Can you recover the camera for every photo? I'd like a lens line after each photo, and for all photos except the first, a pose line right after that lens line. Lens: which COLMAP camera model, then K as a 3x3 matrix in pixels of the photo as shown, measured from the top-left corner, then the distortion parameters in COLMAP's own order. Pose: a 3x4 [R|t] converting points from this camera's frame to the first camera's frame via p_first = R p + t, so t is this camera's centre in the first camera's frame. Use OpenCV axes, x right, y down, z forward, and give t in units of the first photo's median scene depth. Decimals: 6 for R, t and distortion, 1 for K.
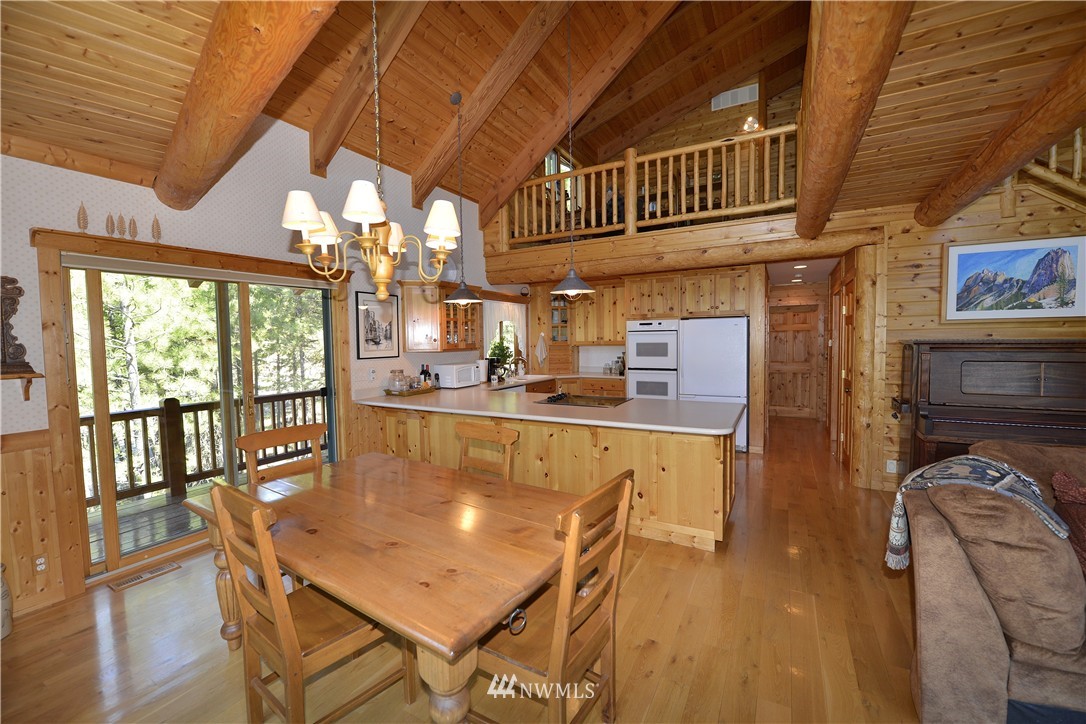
lens RADIAL K [[436.6, 0, 543.0], [0, 436.6, 362.0], [0, 0, 1]] dist [-0.000639, -0.000051]
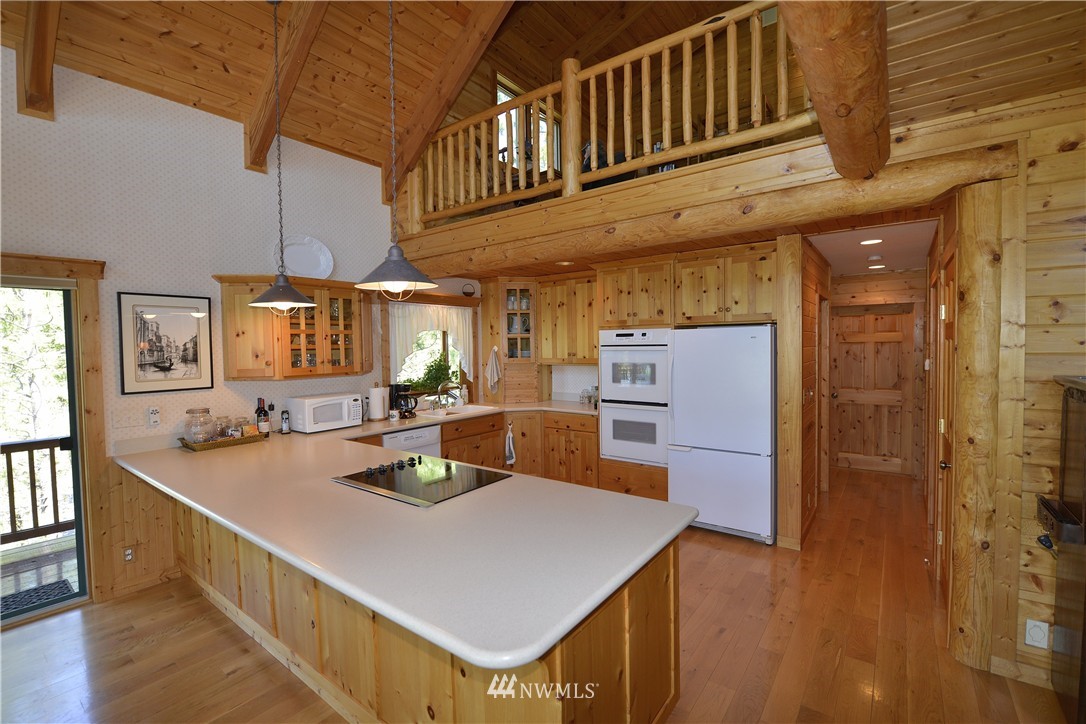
lens RADIAL K [[472.8, 0, 544.6], [0, 472.8, 363.0], [0, 0, 1]] dist [-0.004688, -0.001018]
pose [[0.990316, 0.004837, -0.138746, 0.240929], [-0.006590, 0.999904, -0.012182, -0.038532], [0.138674, 0.012978, 0.990253, 0.297884]]
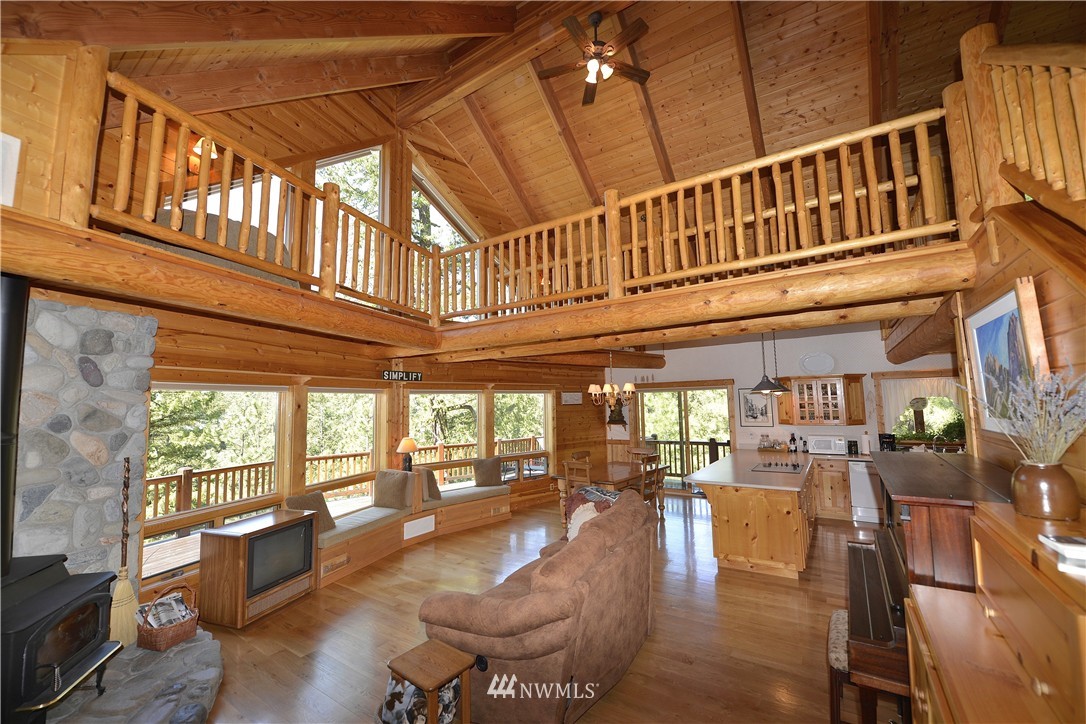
lens RADIAL K [[436.6, 0, 543.0], [0, 436.6, 362.0], [0, 0, 1]] dist [-0.000639, -0.000051]
pose [[-0.088703, -0.075670, -0.993180, 1.123461], [-0.030475, 0.996850, -0.073227, -0.088194], [0.995592, 0.023772, -0.090729, 0.273043]]
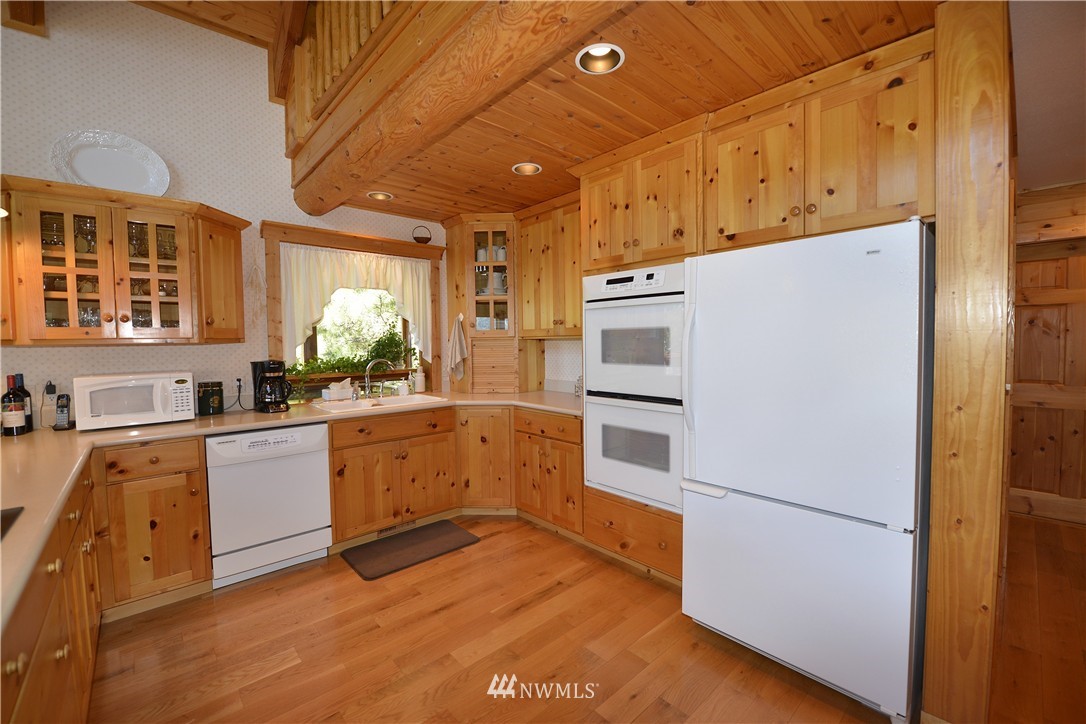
lens RADIAL K [[445.2, 0, 545.4], [0, 445.2, 361.5], [0, 0, 1]] dist [-0.014204, -0.000309]
pose [[0.947693, 0.017261, -0.318716, 0.336997], [-0.017999, 0.999838, 0.000630, -0.015426], [0.318675, 0.005140, 0.947850, 0.676777]]
